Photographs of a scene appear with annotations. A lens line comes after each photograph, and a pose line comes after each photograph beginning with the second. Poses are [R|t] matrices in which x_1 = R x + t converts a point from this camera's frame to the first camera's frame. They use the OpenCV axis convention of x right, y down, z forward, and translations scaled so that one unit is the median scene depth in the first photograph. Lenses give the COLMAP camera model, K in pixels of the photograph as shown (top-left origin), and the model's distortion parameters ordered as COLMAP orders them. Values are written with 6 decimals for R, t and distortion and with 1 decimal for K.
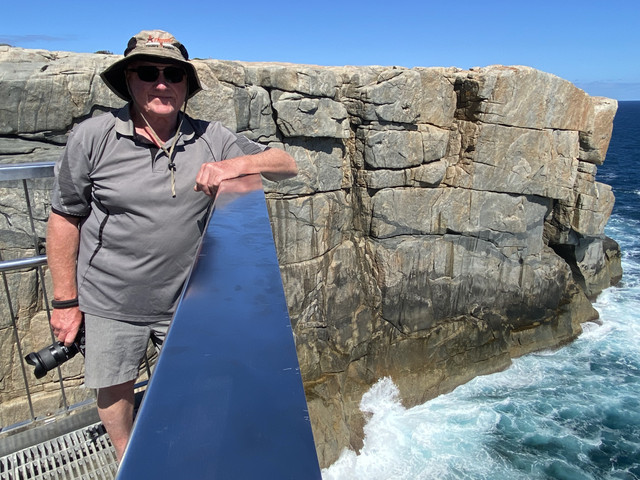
lens RADIAL K [[463.7, 0, 316.1], [0, 463.7, 235.2], [0, 0, 1]] dist [0.076971, -0.088667]
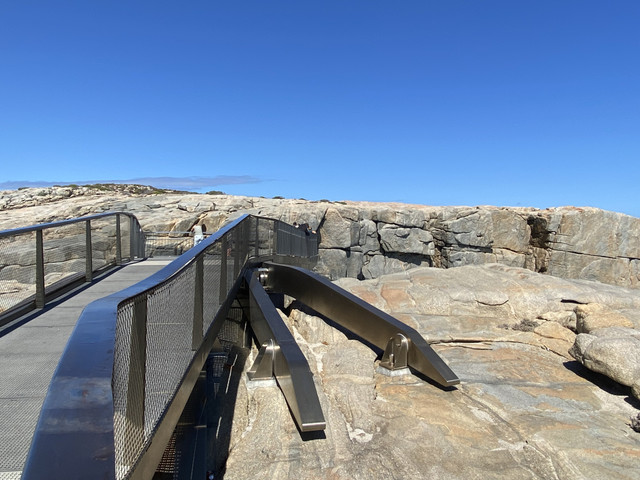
lens RADIAL K [[463.7, 0, 314.6], [0, 463.7, 235.7], [0, 0, 1]] dist [0.076971, -0.088667]
pose [[0.955038, 0.026017, -0.295341, 0.132382], [-0.101888, 0.964274, -0.244531, 0.109220], [0.278427, 0.263628, 0.923568, -0.394989]]
